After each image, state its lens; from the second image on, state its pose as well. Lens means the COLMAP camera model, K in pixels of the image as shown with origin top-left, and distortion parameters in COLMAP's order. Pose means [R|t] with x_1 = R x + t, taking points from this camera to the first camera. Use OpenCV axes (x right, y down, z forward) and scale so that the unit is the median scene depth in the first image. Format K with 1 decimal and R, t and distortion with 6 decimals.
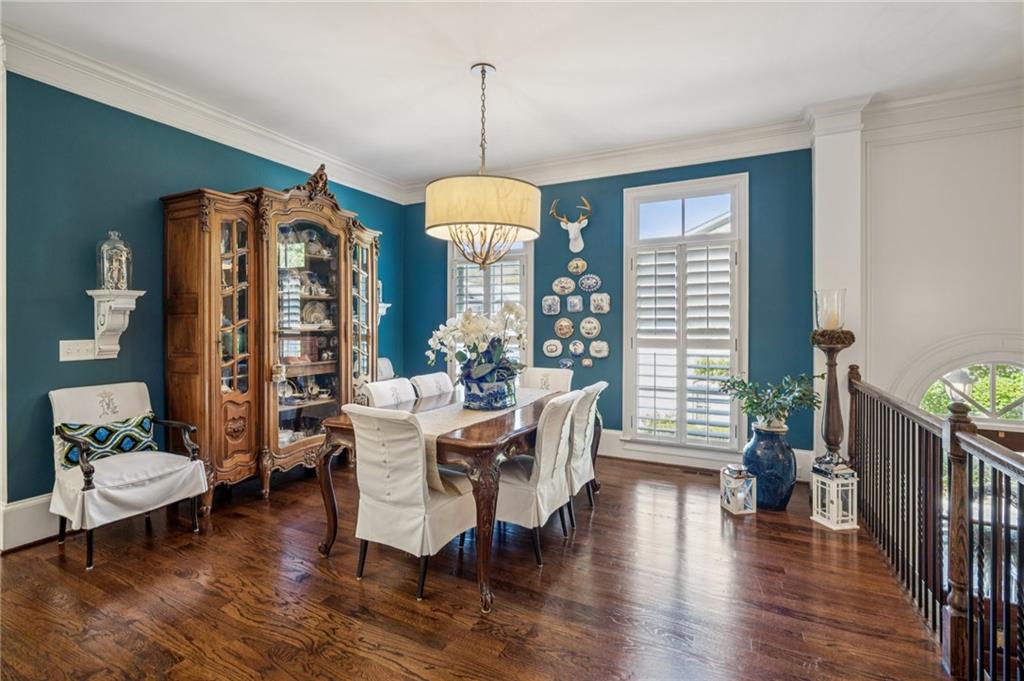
lens RADIAL K [[467.8, 0, 508.3], [0, 467.8, 331.2], [0, 0, 1]] dist [-0.002031, -0.000069]
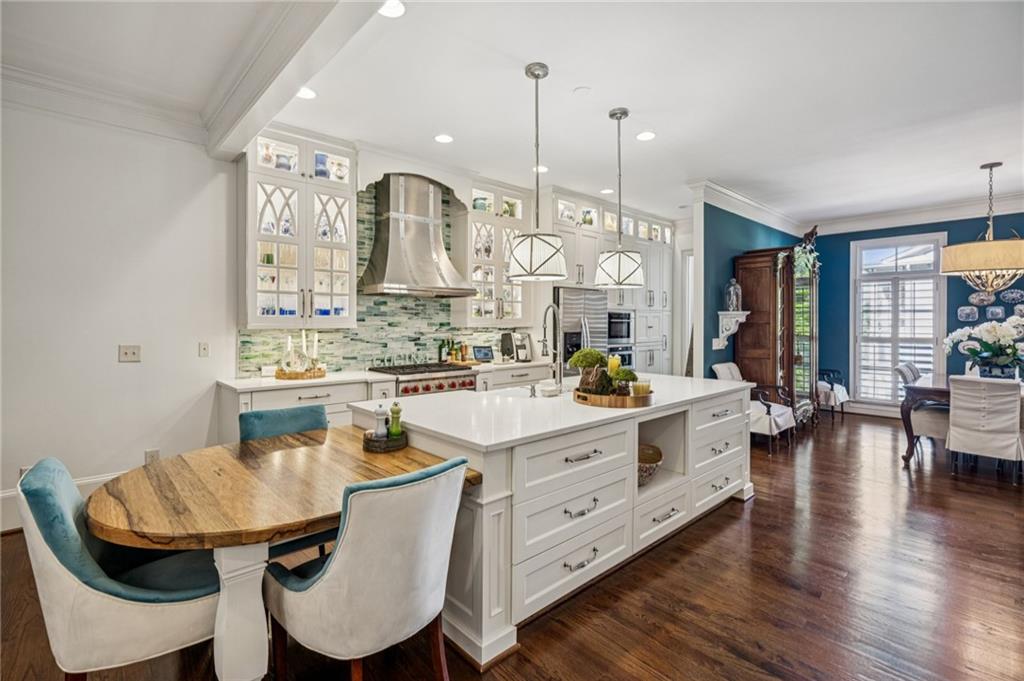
lens RADIAL K [[467.8, 0, 510.5], [0, 467.8, 329.9], [0, 0, 1]] dist [-0.002031, -0.000069]
pose [[0.937183, 0.002025, -0.348831, -0.739599], [-0.002574, 0.999996, -0.001111, -0.008792], [0.348828, 0.001939, 0.937185, -0.729223]]
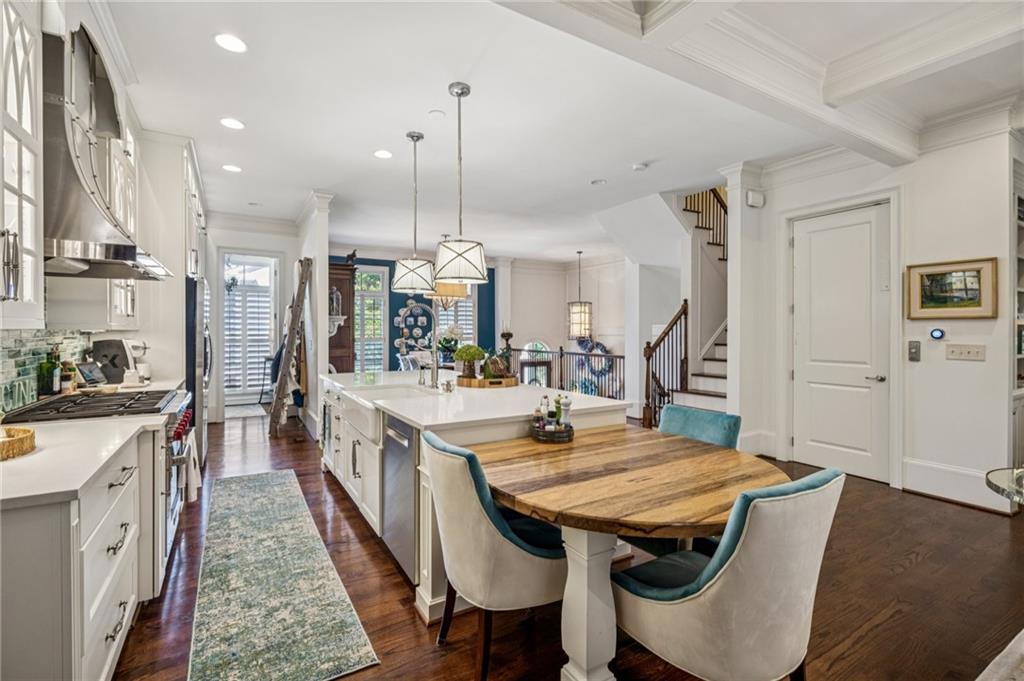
lens RADIAL K [[467.8, 0, 503.2], [0, 467.8, 334.9], [0, 0, 1]] dist [-0.002031, -0.000069]
pose [[0.538964, -0.011821, 0.842246, -1.578442], [0.015332, 0.999874, 0.004222, -0.000830], [-0.842189, 0.010638, 0.539077, -0.522756]]
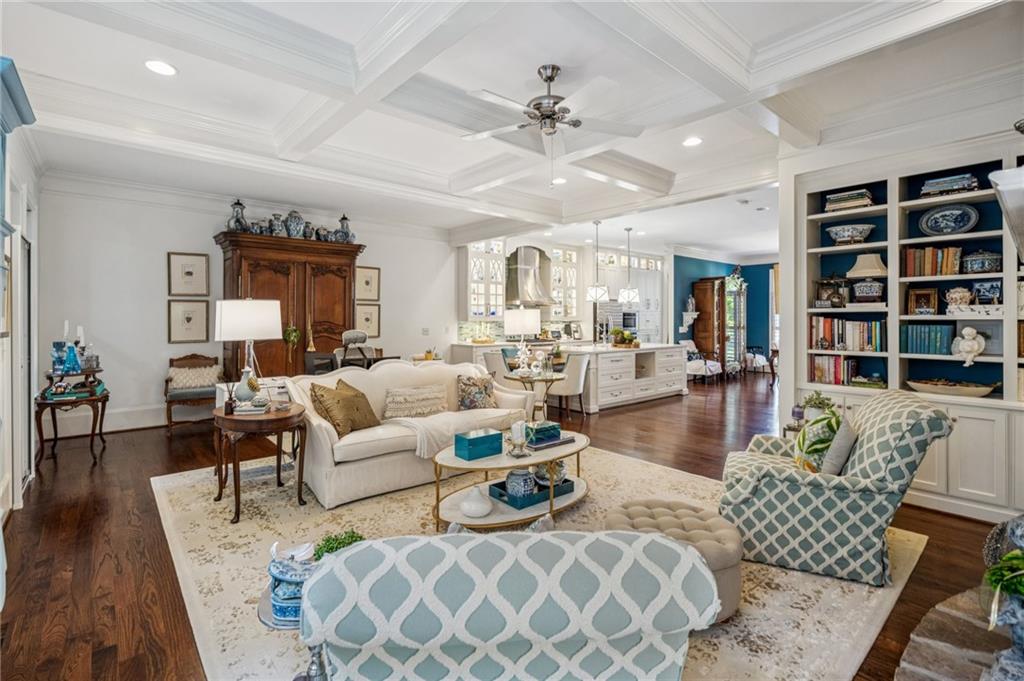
lens RADIAL K [[467.8, 0, 509.9], [0, 467.8, 319.8], [0, 0, 1]] dist [-0.002031, -0.000069]
pose [[0.928411, -0.002185, -0.371549, -0.577175], [-0.003010, 0.999906, -0.013401, 0.011688], [0.371543, 0.013560, 0.928317, -1.929634]]
